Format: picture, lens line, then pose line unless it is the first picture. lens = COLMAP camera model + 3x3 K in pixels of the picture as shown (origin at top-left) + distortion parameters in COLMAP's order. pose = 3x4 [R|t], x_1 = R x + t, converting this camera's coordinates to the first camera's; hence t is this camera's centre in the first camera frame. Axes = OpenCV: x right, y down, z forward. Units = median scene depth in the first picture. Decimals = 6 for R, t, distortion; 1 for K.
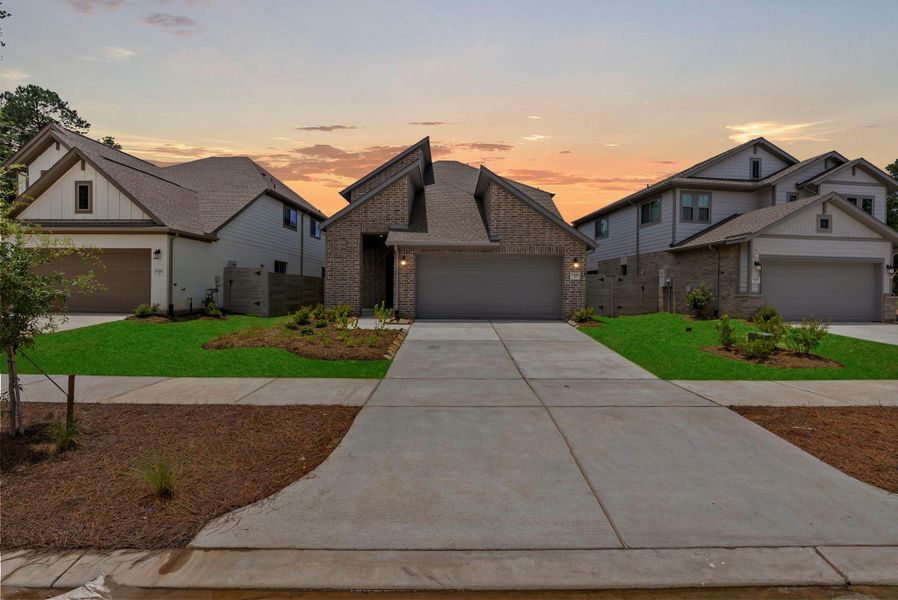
lens RADIAL K [[413.3, 0, 457.0], [0, 413.3, 293.6], [0, 0, 1]] dist [-0.003995, 0.000095]
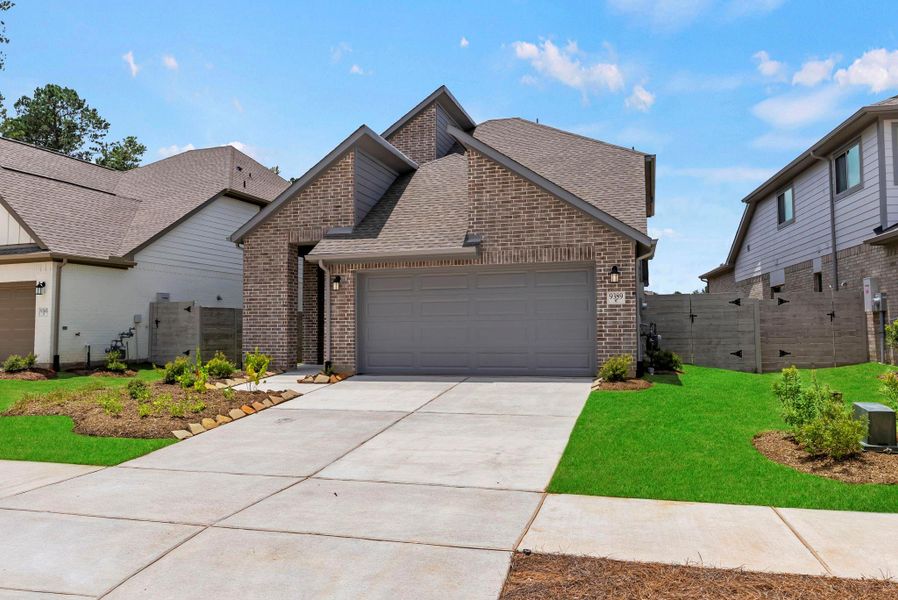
lens RADIAL K [[665.9, 0, 449.1], [0, 665.9, 279.9], [0, 0, 1]] dist [0.003731, 0.002661]
pose [[0.950484, -0.042740, -0.307821, 0.324133], [0.017945, 0.996393, -0.082934, 0.003554], [0.310256, 0.073303, 0.947823, 0.068650]]
